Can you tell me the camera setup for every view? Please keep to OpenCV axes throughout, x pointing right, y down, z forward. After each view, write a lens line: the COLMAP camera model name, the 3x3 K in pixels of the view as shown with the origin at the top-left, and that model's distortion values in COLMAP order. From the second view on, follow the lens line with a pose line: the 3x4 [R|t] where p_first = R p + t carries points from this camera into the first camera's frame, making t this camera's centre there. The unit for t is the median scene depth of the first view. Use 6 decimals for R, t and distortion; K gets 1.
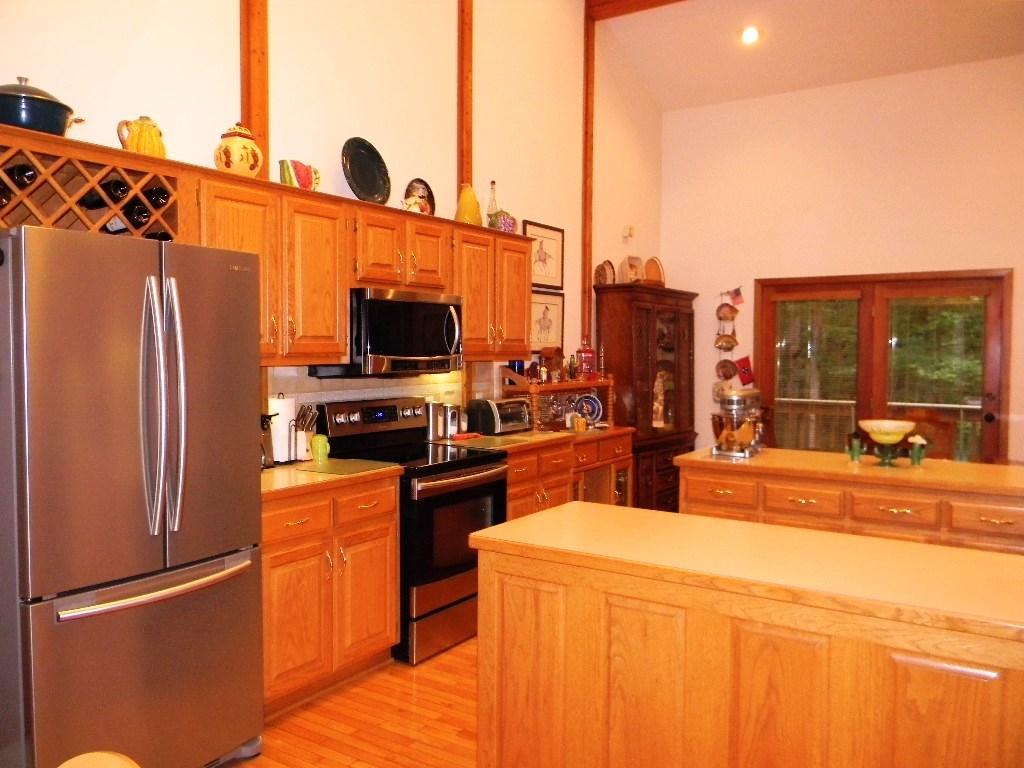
lens RADIAL K [[829.7, 0, 509.9], [0, 829.7, 384.7], [0, 0, 1]] dist [0.020327, -0.021809]
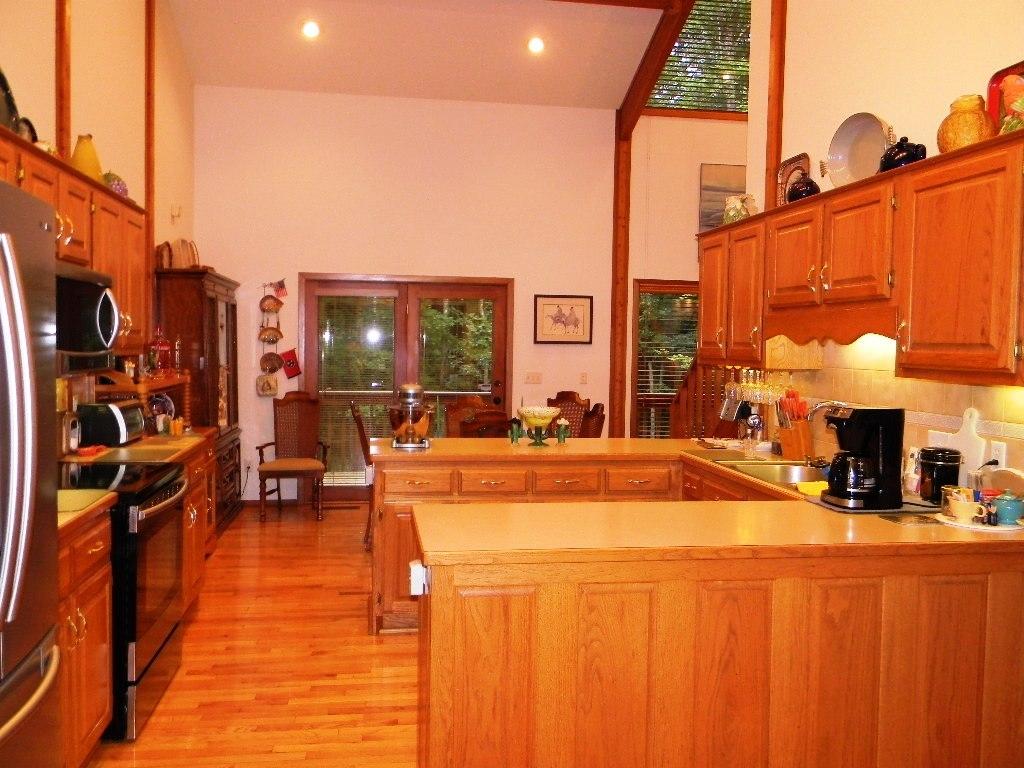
lens RADIAL K [[829.7, 0, 507.1], [0, 829.7, 382.0], [0, 0, 1]] dist [0.020327, -0.021809]
pose [[0.747466, -0.024020, 0.663865, -0.277949], [0.018554, 0.999711, 0.015281, -0.008110], [-0.664041, 0.000896, 0.747696, 0.124066]]
